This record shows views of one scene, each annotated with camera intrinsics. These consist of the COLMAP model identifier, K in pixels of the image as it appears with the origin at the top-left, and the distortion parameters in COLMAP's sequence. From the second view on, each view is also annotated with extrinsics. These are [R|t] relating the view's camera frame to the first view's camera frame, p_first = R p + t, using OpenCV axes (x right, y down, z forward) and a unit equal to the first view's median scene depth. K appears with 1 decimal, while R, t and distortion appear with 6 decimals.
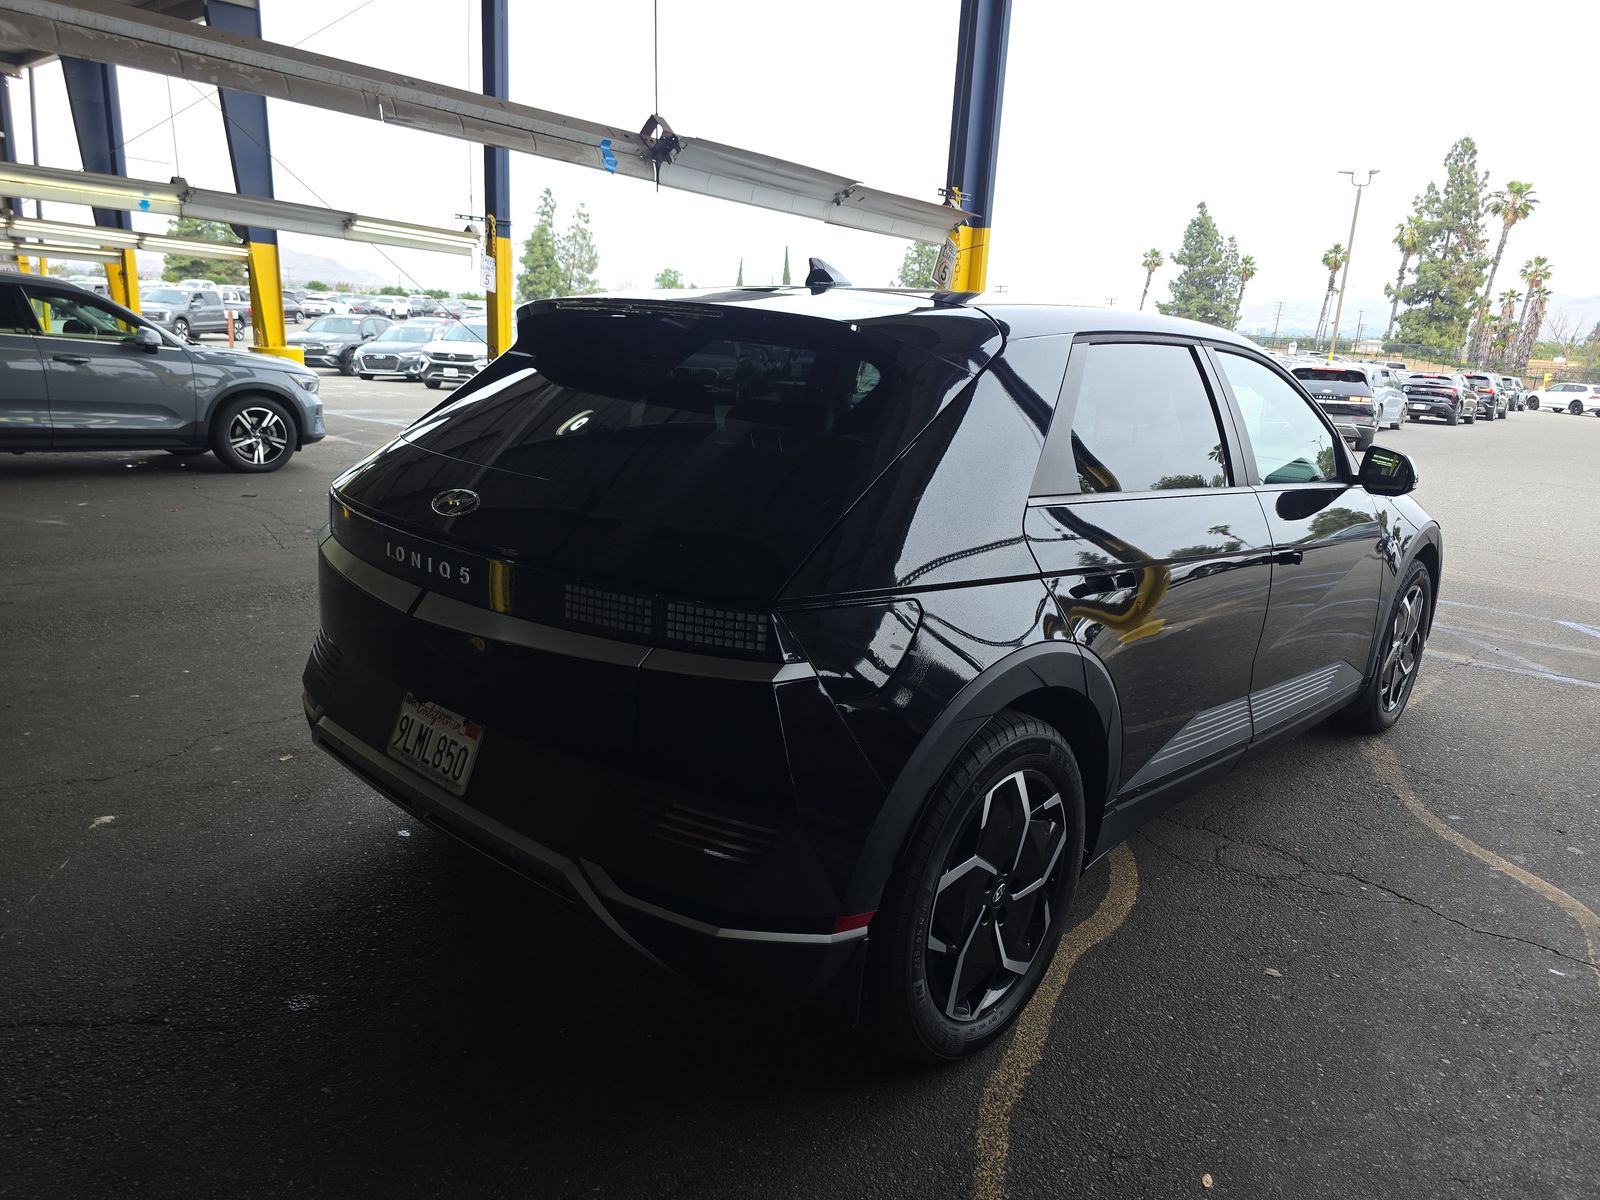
lens RADIAL K [[1079.0, 0, 800.0], [0, 1079.0, 600.0], [0, 0, 1]] dist [0.007132, 0.001352]
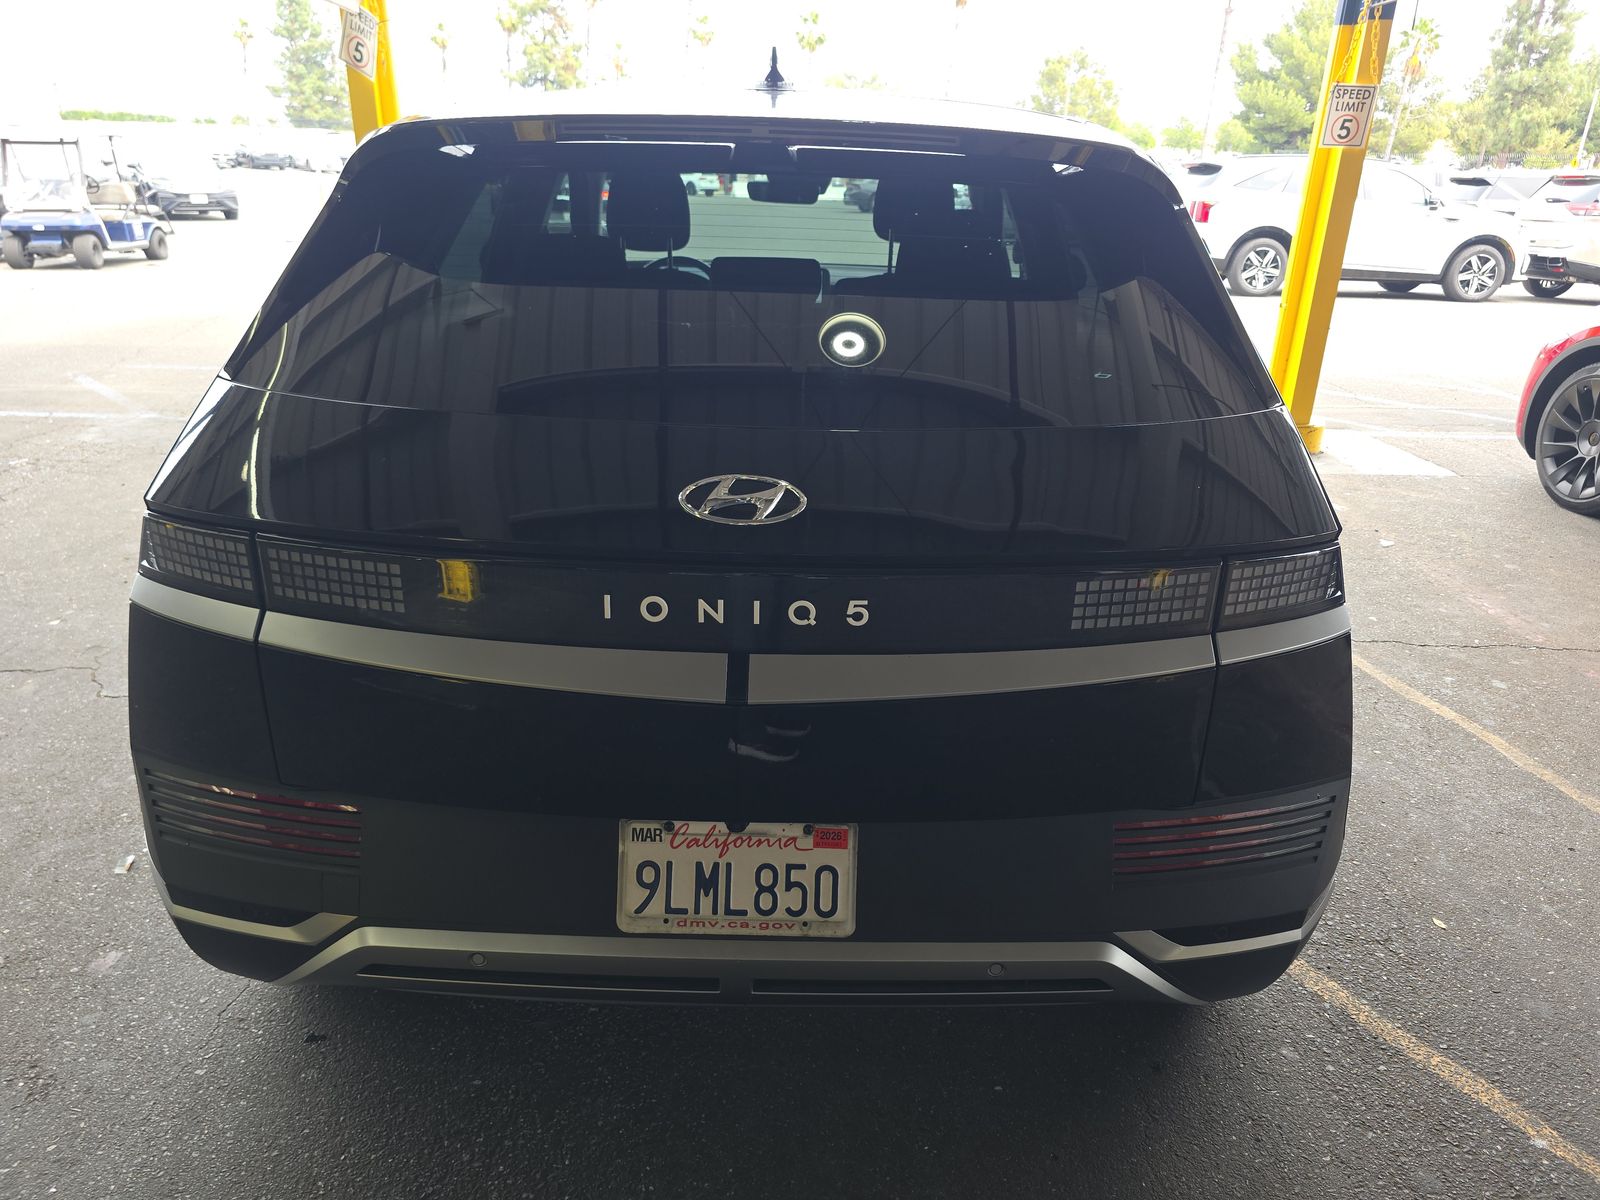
lens RADIAL K [[1079.0, 0, 800.0], [0, 1079.0, 600.0], [0, 0, 1]] dist [0.007132, 0.001352]
pose [[0.740565, -0.284404, 0.608834, -0.660637], [0.172941, 0.956168, 0.236294, -0.168513], [-0.649350, -0.069699, 0.757289, 0.524192]]
